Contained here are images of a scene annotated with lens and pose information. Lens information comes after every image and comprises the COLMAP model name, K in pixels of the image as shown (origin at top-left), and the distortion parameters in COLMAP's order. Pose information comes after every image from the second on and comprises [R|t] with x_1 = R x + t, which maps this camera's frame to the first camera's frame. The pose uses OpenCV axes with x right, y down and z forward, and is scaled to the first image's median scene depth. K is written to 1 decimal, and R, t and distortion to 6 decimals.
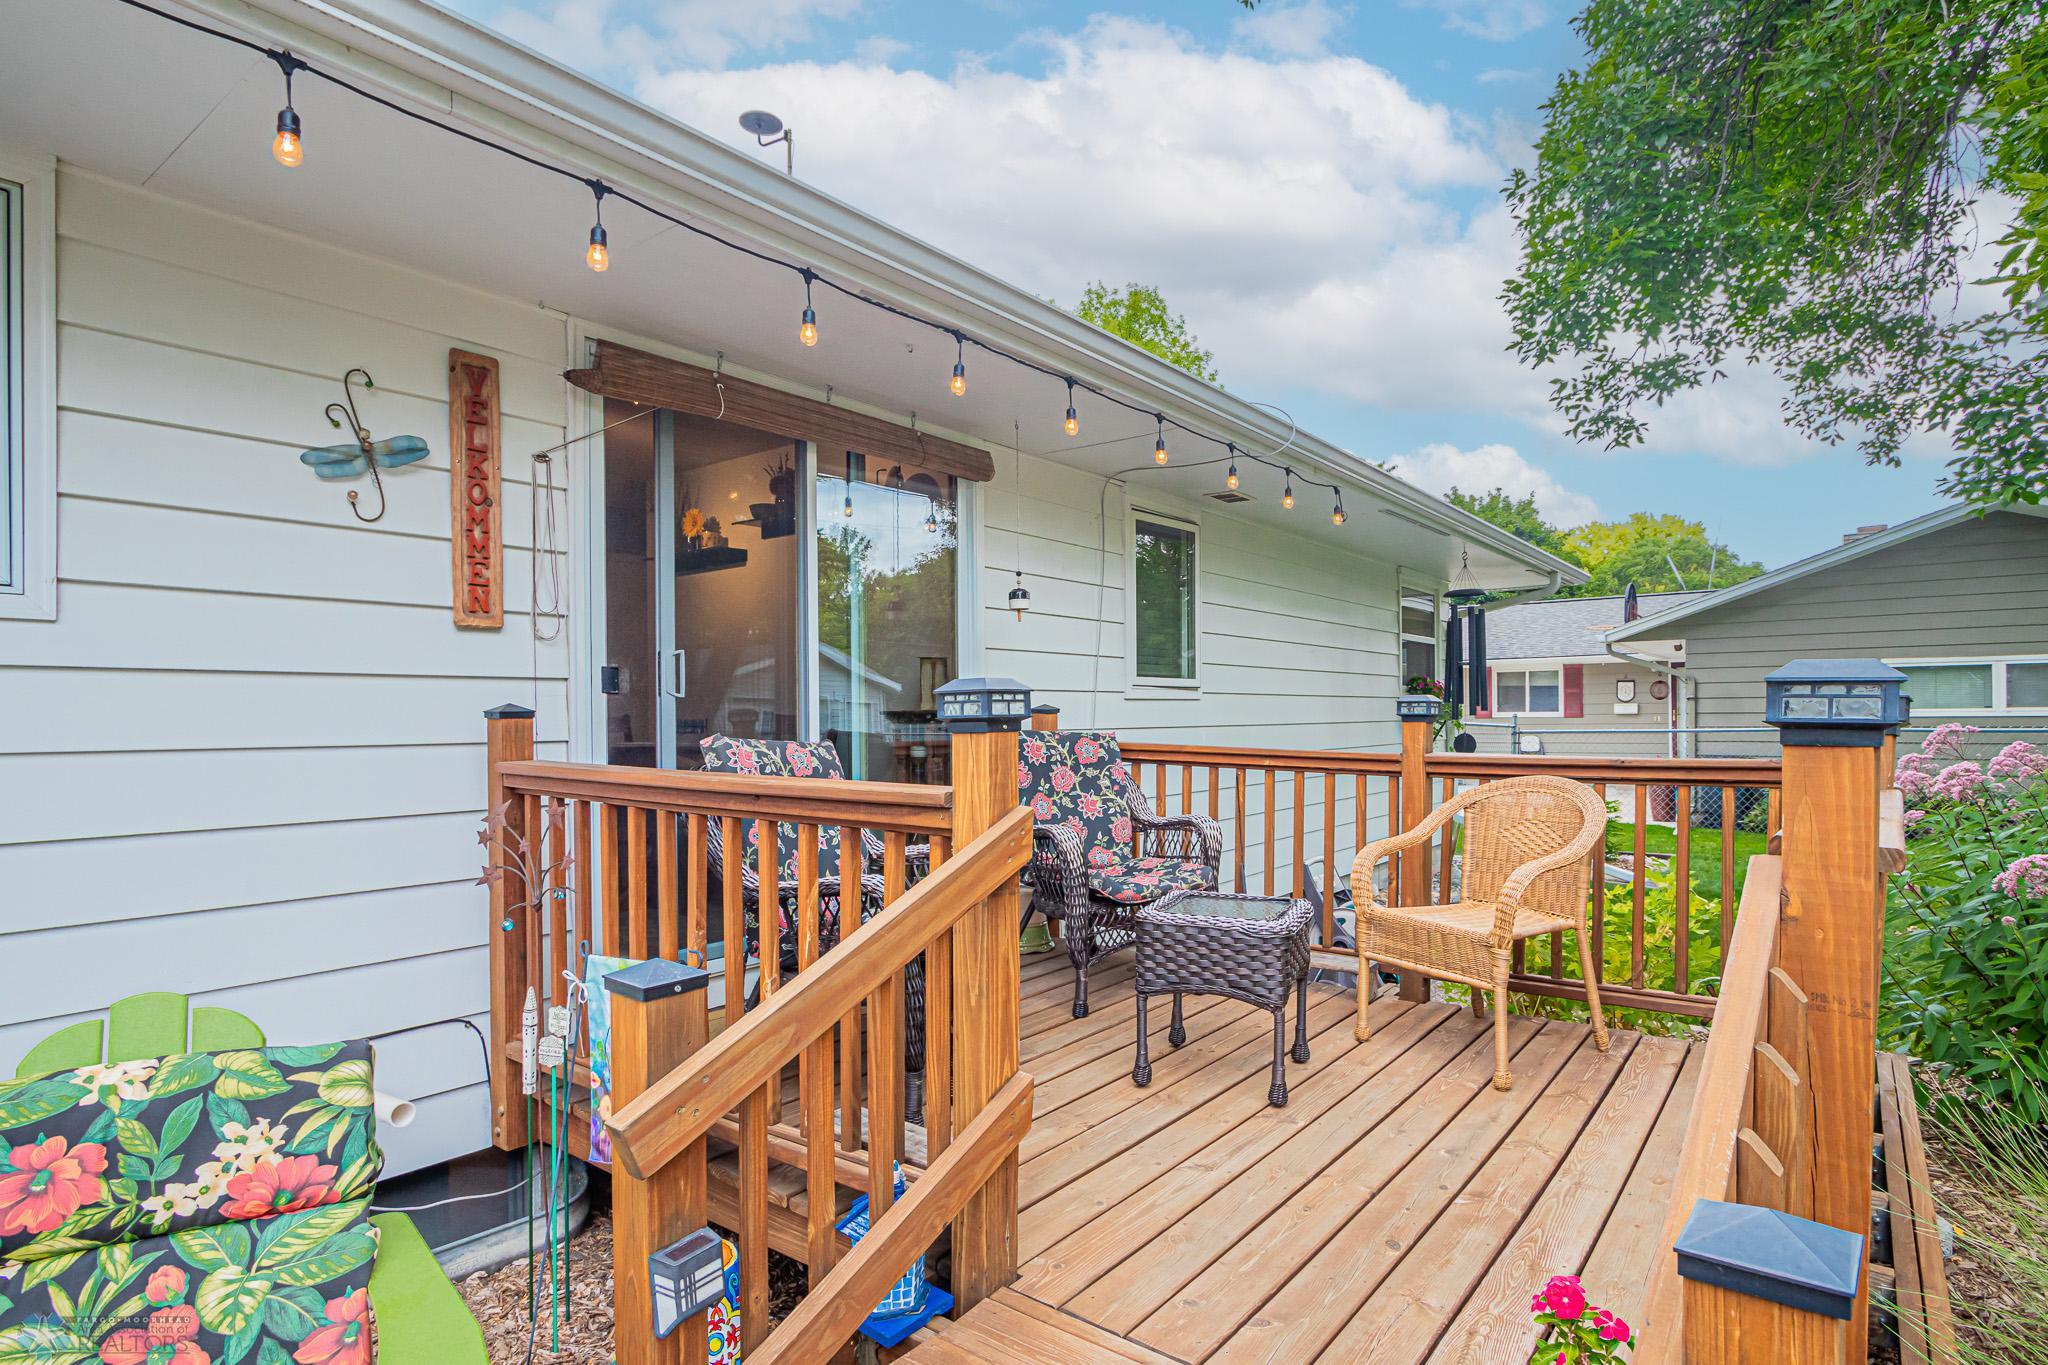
lens RADIAL K [[1074.7, 0, 1055.4], [0, 1074.7, 719.5], [0, 0, 1]] dist [-0.005195, -0.001260]
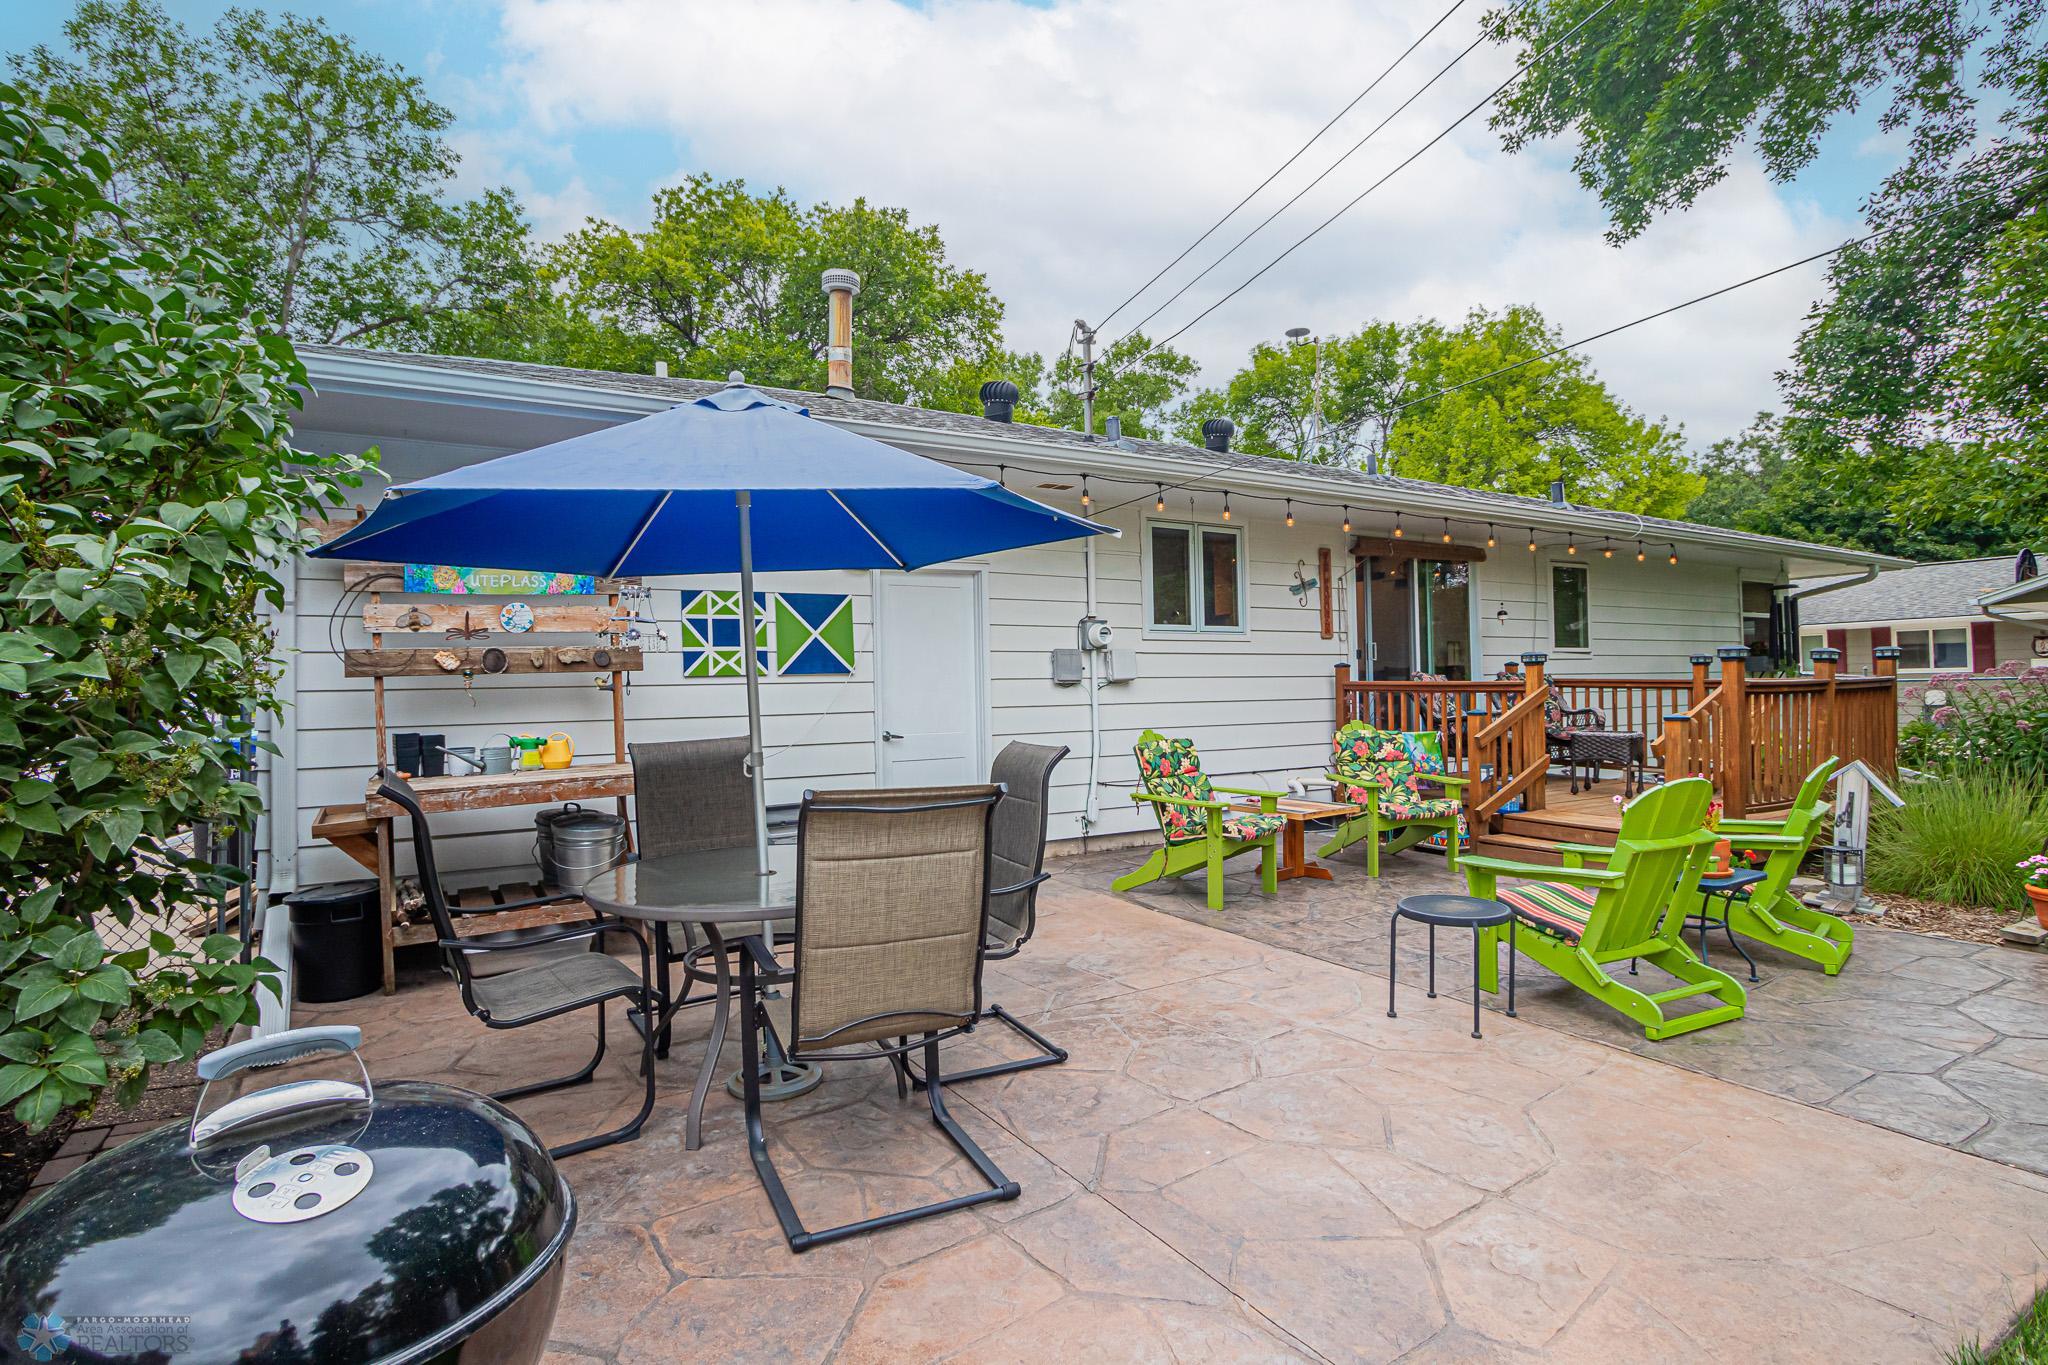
lens RADIAL K [[1041.1, 0, 1010.3], [0, 1041.1, 678.2], [0, 0, 1]] dist [-0.004839, -0.000660]
pose [[0.933473, -0.013704, -0.358385, -0.304261], [0.009454, 0.999863, -0.013608, 0.057289], [0.358522, 0.009314, 0.933475, -1.981314]]
